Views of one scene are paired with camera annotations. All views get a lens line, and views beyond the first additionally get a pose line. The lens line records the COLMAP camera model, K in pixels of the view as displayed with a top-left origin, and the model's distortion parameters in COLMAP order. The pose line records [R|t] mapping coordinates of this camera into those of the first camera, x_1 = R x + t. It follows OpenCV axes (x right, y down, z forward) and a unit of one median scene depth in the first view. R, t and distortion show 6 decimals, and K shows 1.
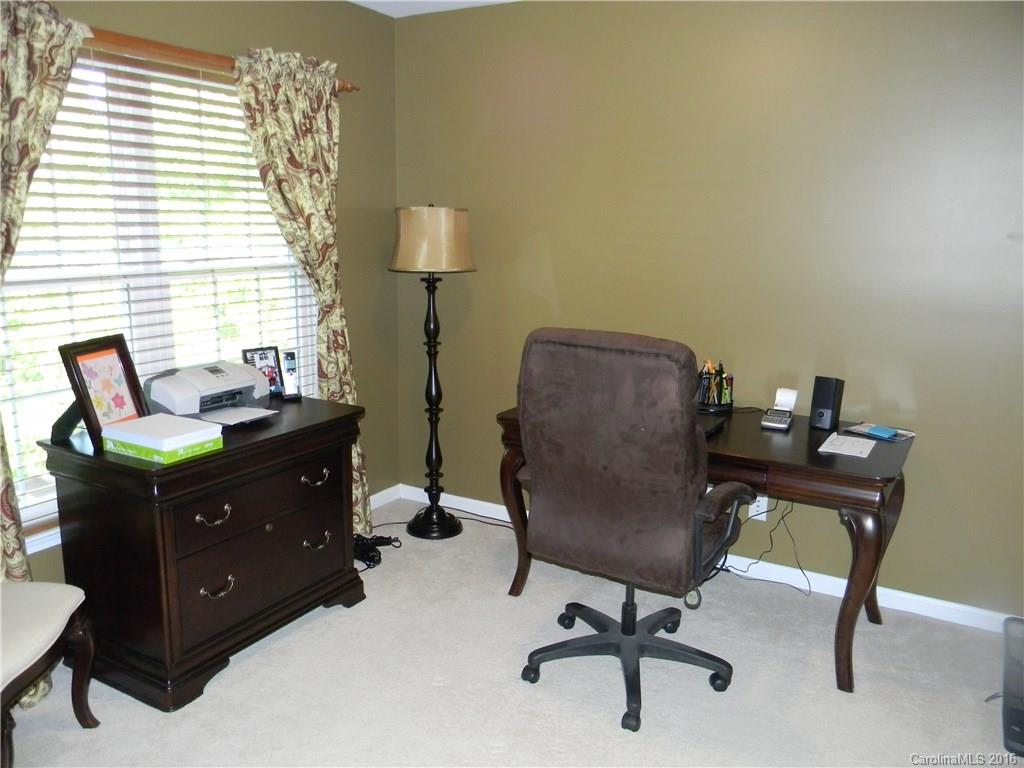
lens RADIAL K [[807.0, 0, 511.8], [0, 807.0, 383.3], [0, 0, 1]] dist [-0.003262, -0.006608]
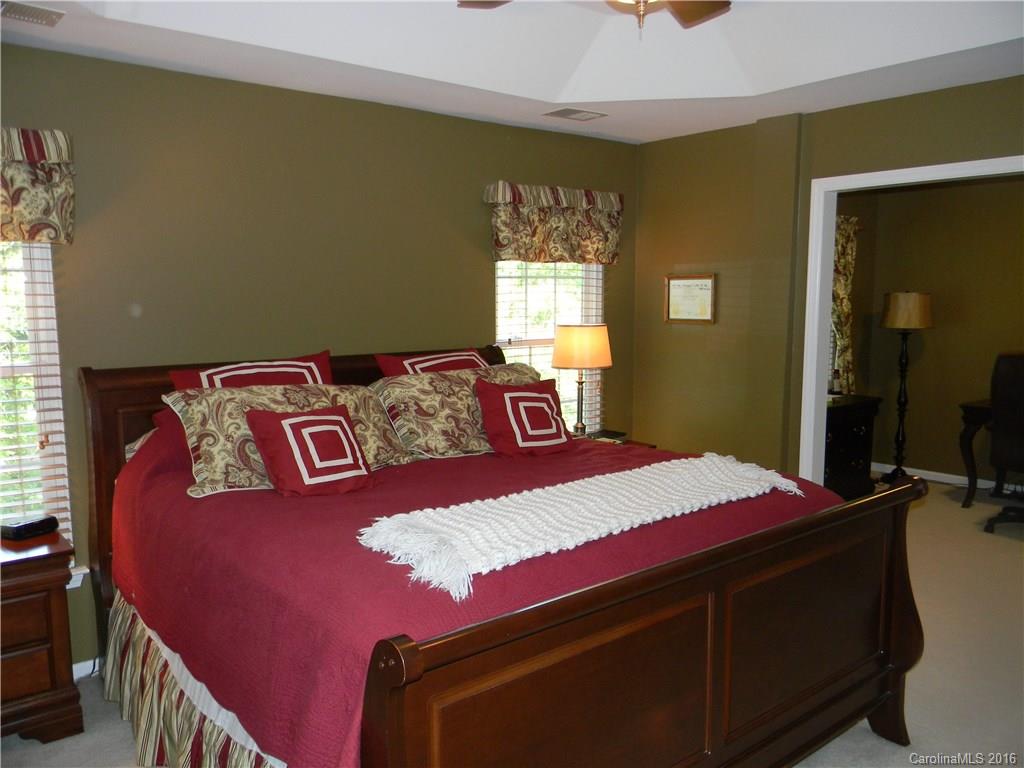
lens RADIAL K [[807.0, 0, 512.5], [0, 807.0, 384.9], [0, 0, 1]] dist [-0.003262, -0.006608]
pose [[0.930259, 0.025239, -0.366035, -0.262786], [-0.057120, 0.995430, -0.076530, 0.172769], [0.362431, 0.092100, 0.927449, -0.963047]]
